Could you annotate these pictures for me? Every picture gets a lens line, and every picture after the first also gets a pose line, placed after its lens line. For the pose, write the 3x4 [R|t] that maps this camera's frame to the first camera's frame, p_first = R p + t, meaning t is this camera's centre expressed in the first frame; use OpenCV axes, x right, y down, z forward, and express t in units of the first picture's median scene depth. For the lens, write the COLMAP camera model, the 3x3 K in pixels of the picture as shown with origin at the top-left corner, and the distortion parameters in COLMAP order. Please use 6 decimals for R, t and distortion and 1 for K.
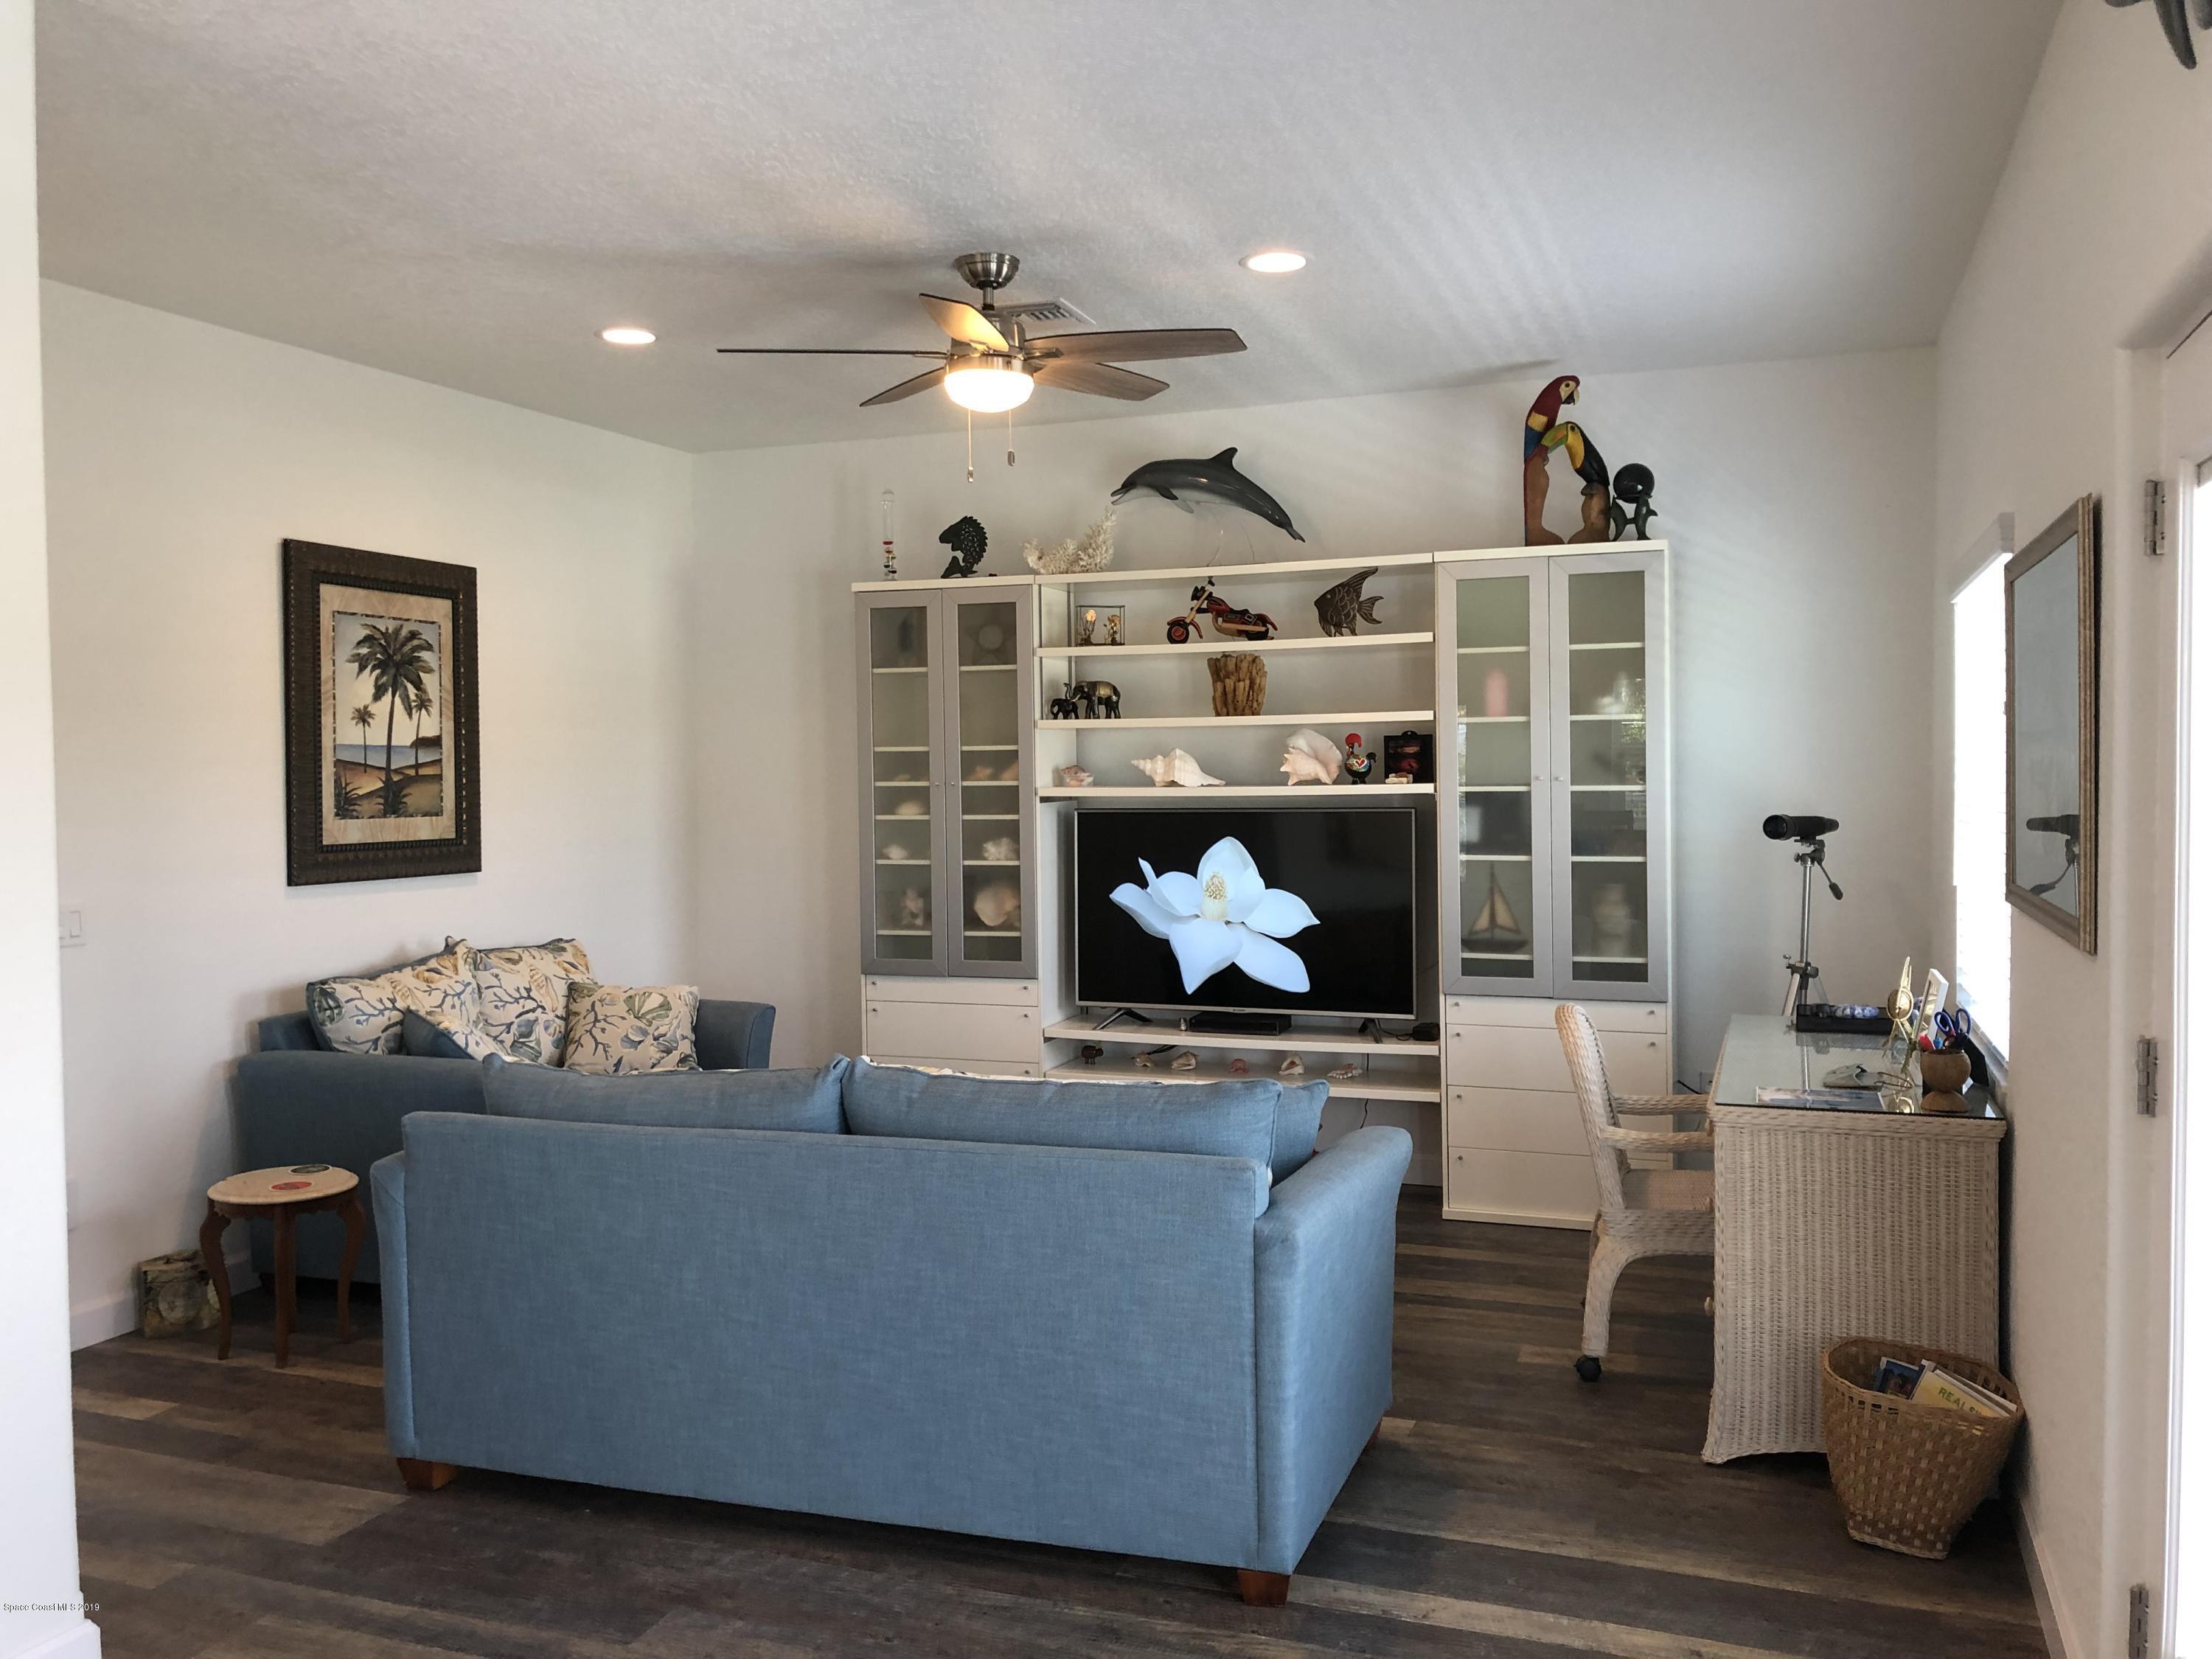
lens RADIAL K [[1809.8, 0, 1106.0], [0, 1809.8, 829.5], [0, 0, 1]] dist [0.027898, -0.002432]
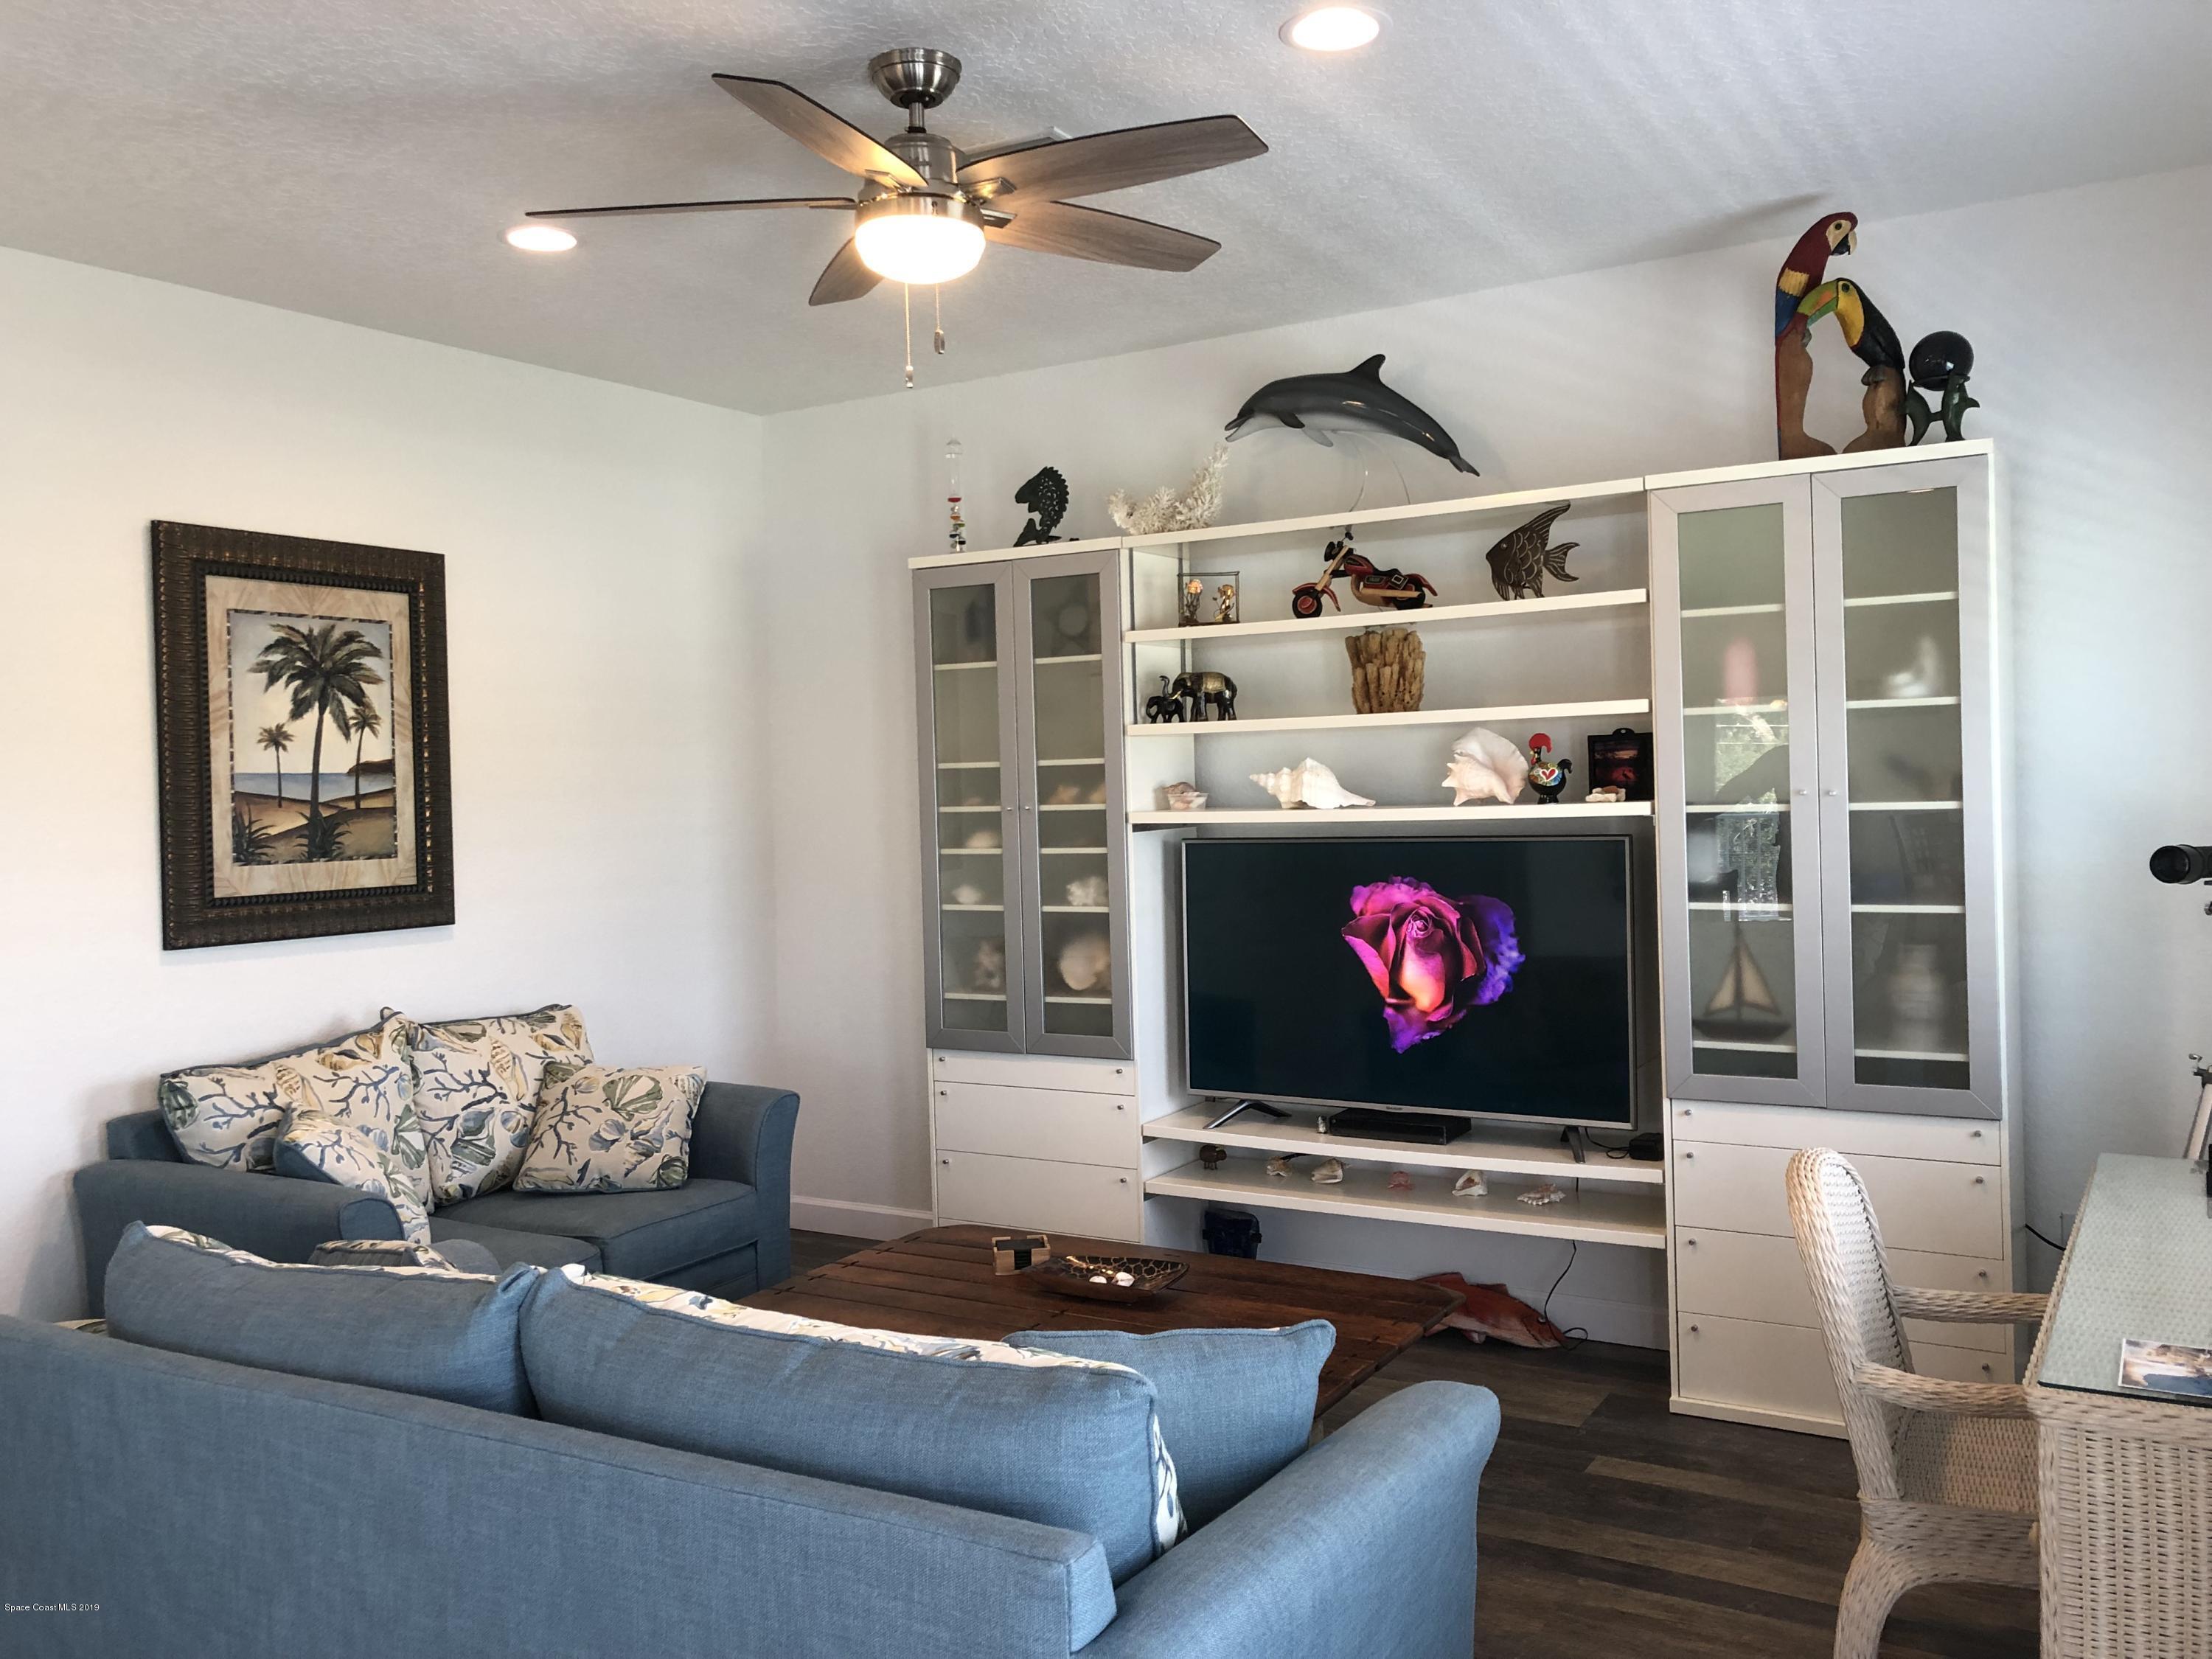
lens RADIAL K [[1821.3, 0, 1106.0], [0, 1821.3, 829.5], [0, 0, 1]] dist [0.006794, -0.005124]
pose [[0.982466, -0.011213, -0.186106, 0.104515], [0.010308, 0.999930, -0.005827, -0.012351], [0.186158, 0.003807, 0.982512, 0.258002]]
